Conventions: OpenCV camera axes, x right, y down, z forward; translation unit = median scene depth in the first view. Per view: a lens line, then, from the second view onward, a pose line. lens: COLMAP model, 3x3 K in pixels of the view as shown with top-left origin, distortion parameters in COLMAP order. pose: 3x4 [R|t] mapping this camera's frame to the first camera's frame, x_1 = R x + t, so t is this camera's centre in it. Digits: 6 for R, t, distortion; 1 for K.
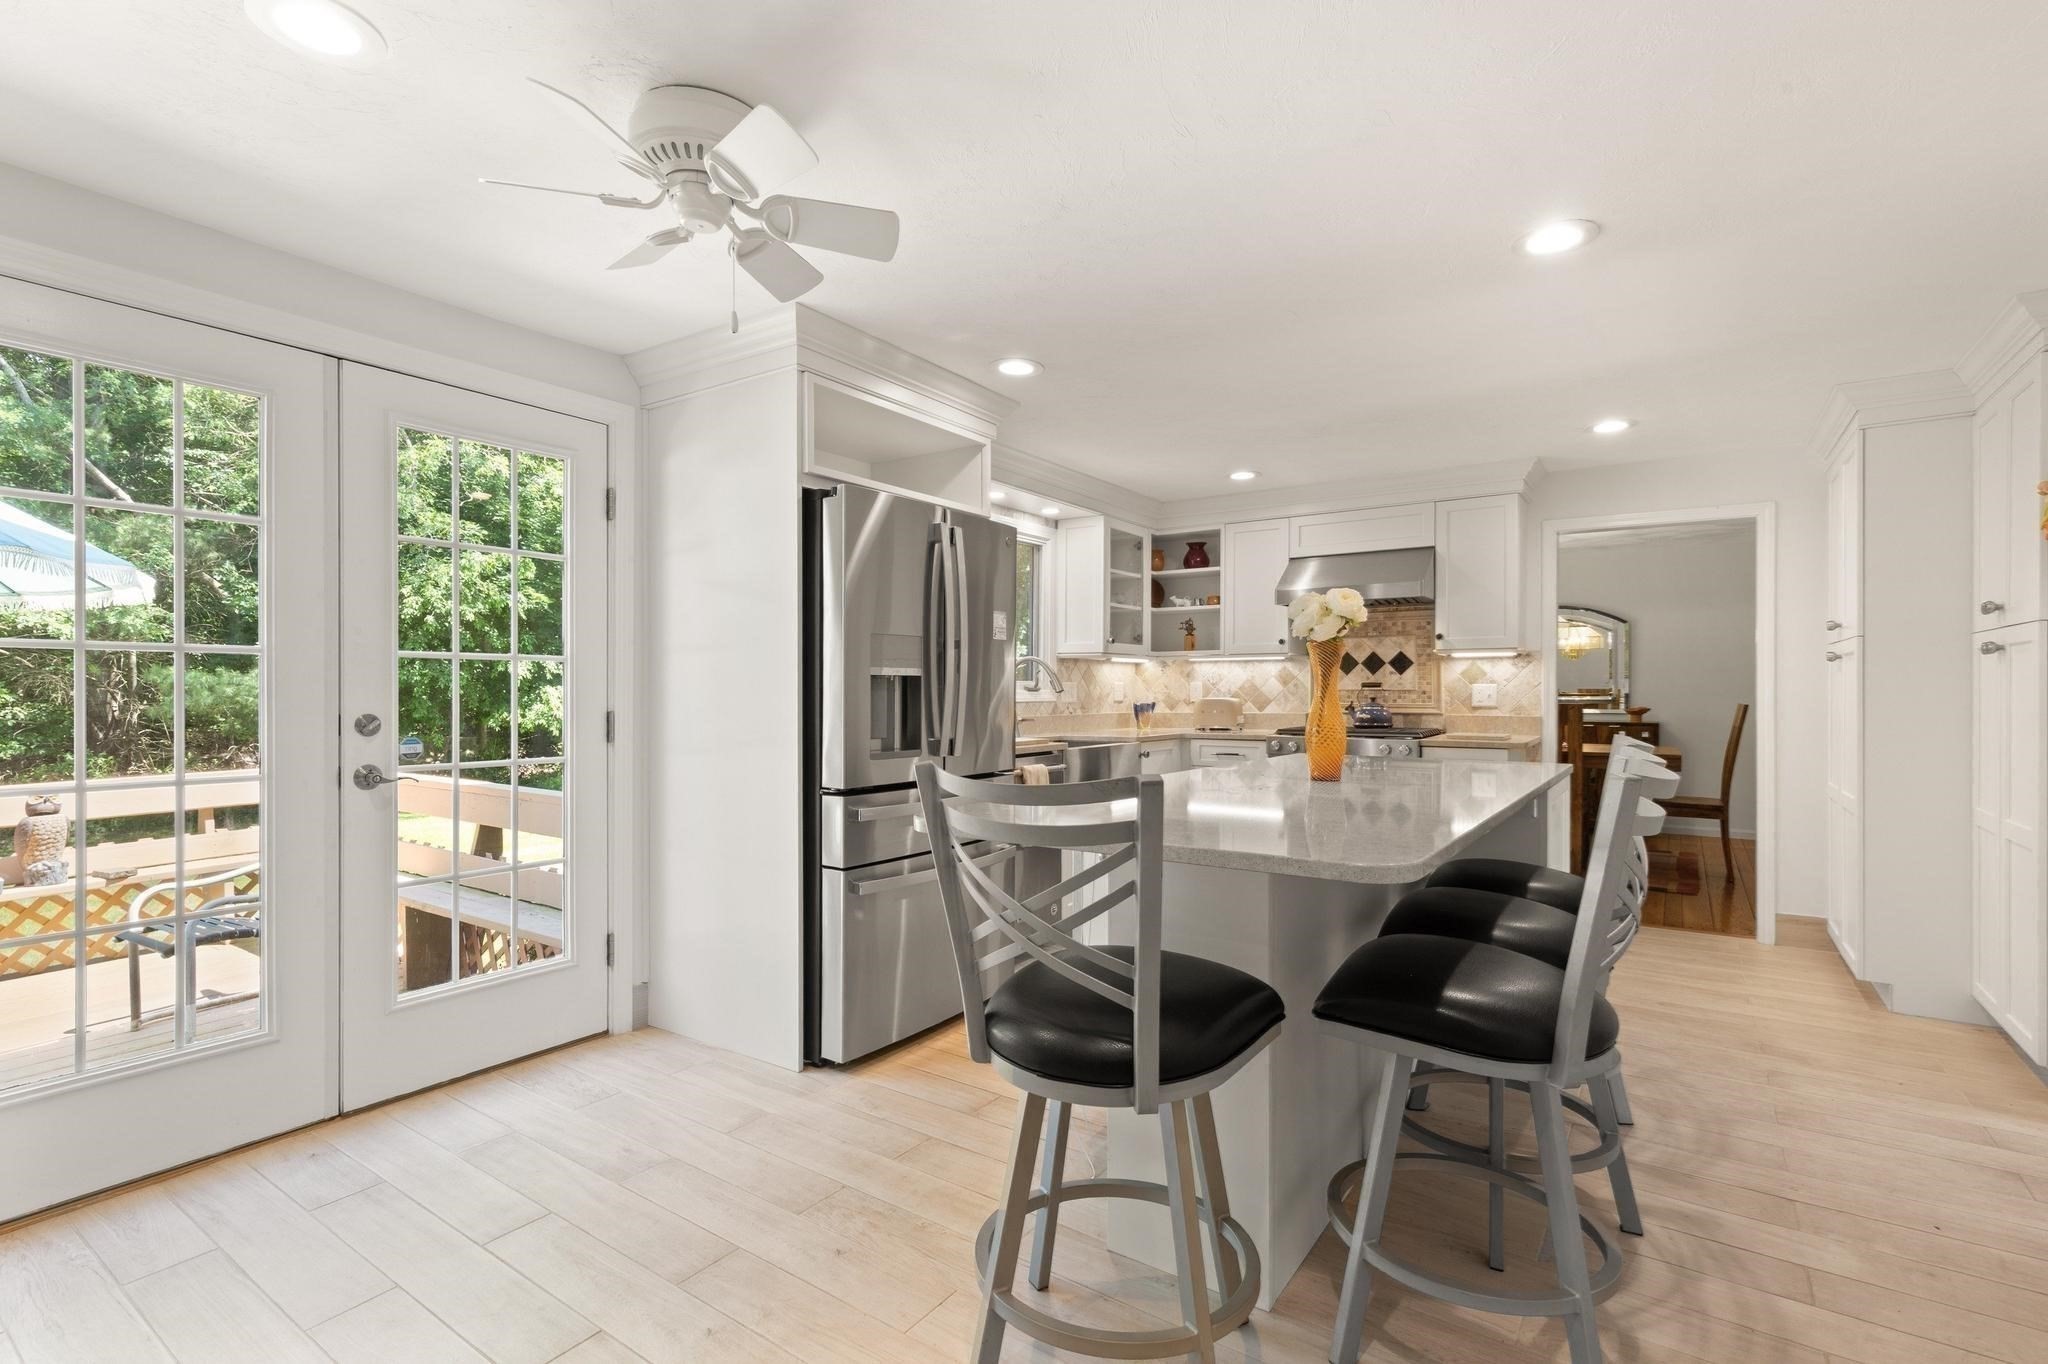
lens RADIAL K [[944.6, 0, 1013.8], [0, 944.6, 682.2], [0, 0, 1]] dist [0.010411, -0.001312]
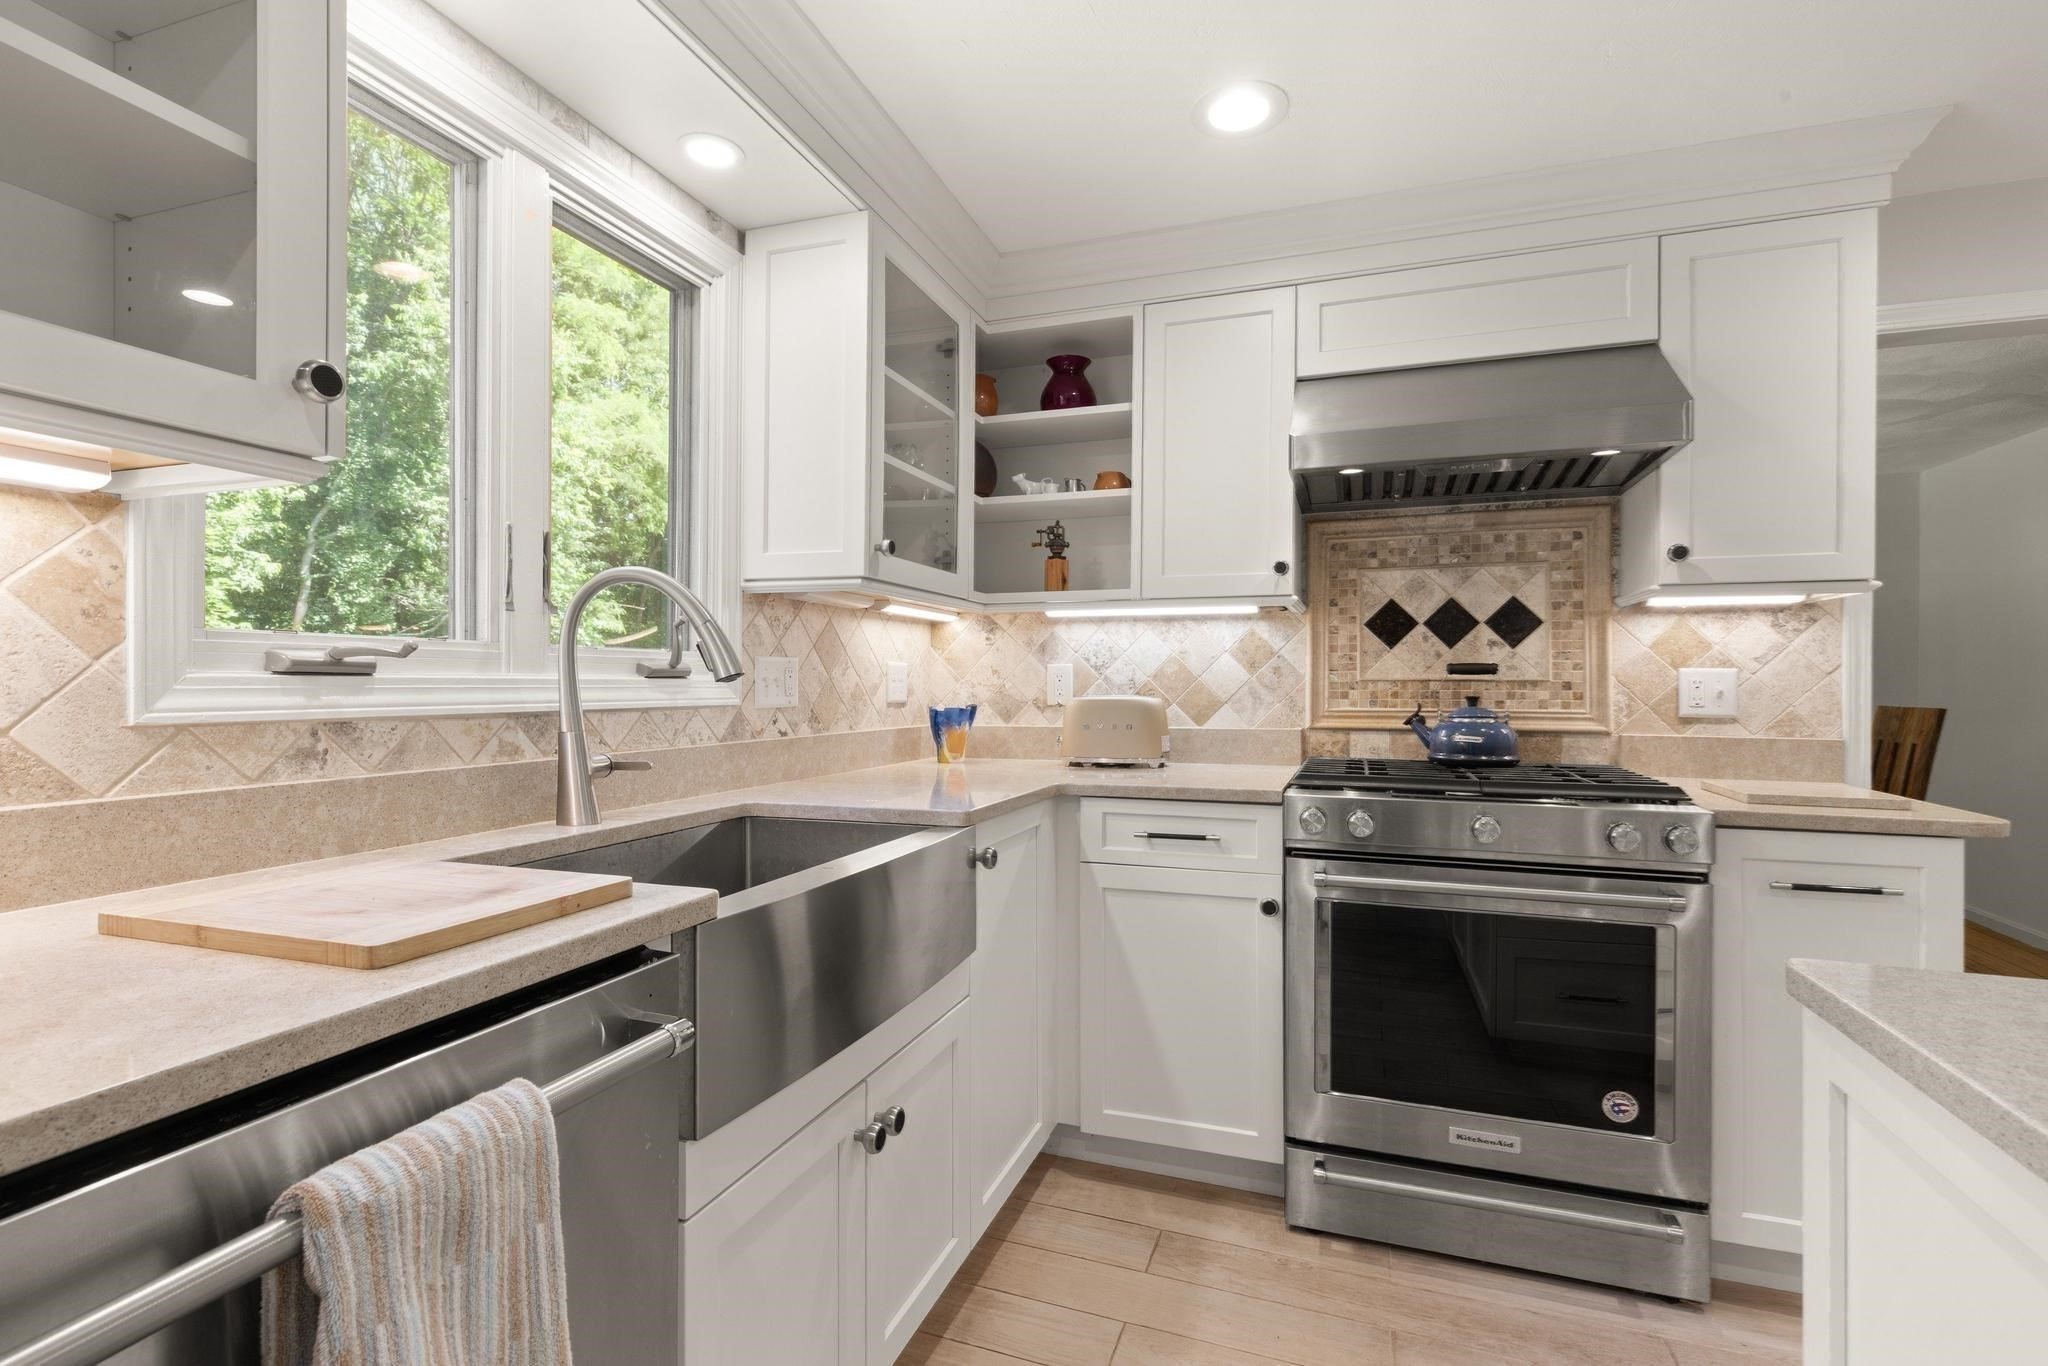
lens RADIAL K [[944.6, 0, 1029.0], [0, 944.6, 681.3], [0, 0, 1]] dist [0.010411, -0.001312]
pose [[0.963183, 0.005708, 0.268785, 0.053024], [-0.007084, 0.999966, 0.004149, 0.007870], [-0.268752, -0.005901, 0.963191, 0.583472]]
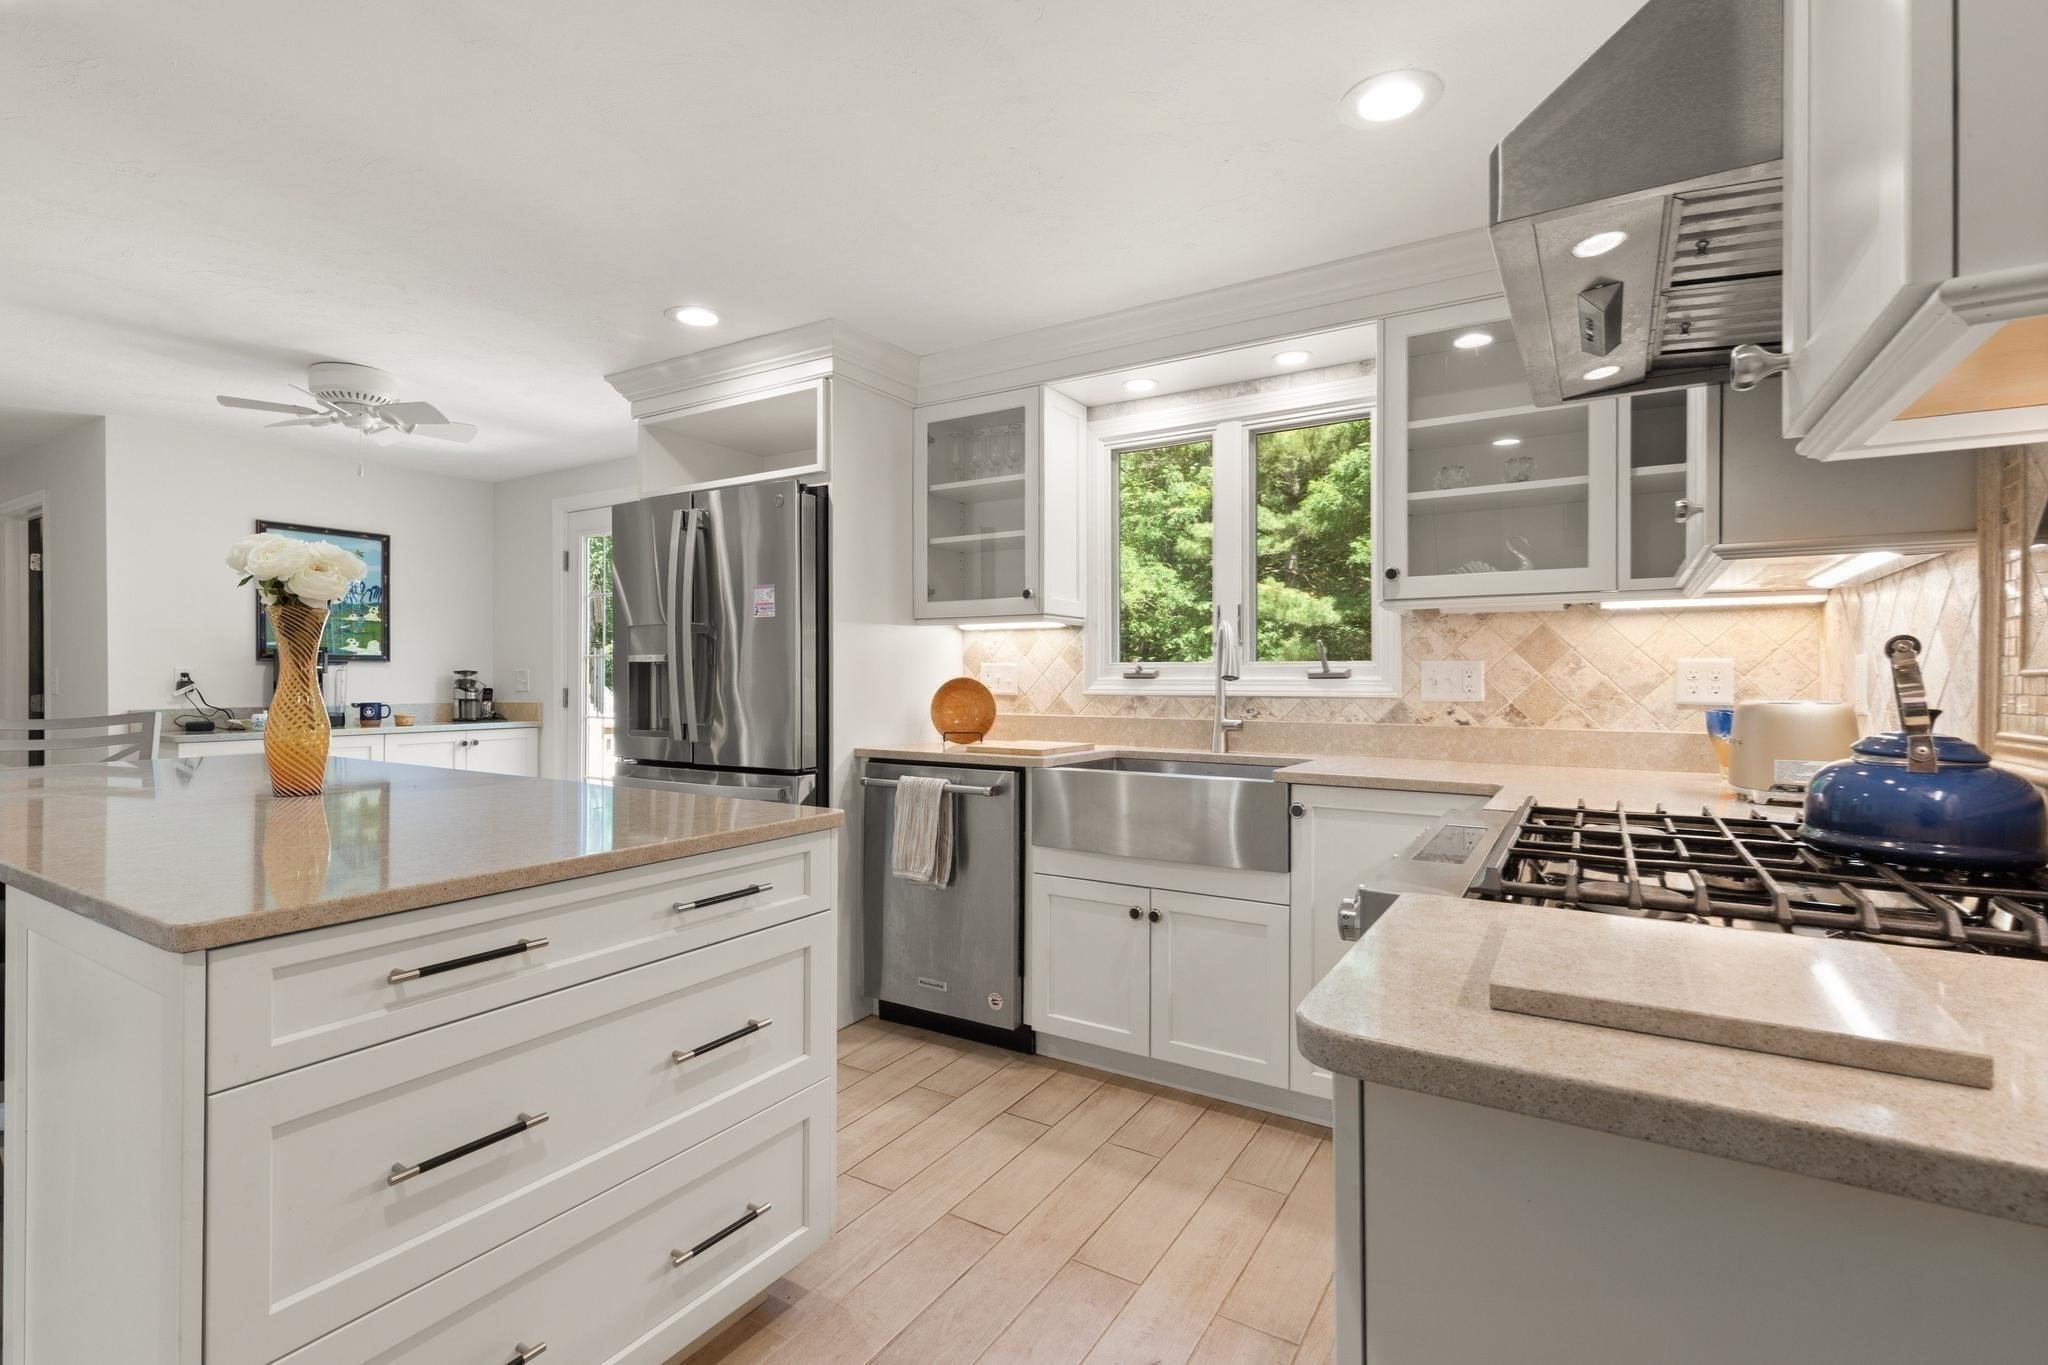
lens RADIAL K [[944.6, 0, 1035.9], [0, 944.6, 674.7], [0, 0, 1]] dist [0.010411, -0.001312]
pose [[0.060382, -0.001553, -0.998174, 0.543975], [0.005798, 0.999982, -0.001205, 0.006593], [0.998158, -0.005714, 0.060390, 0.746071]]
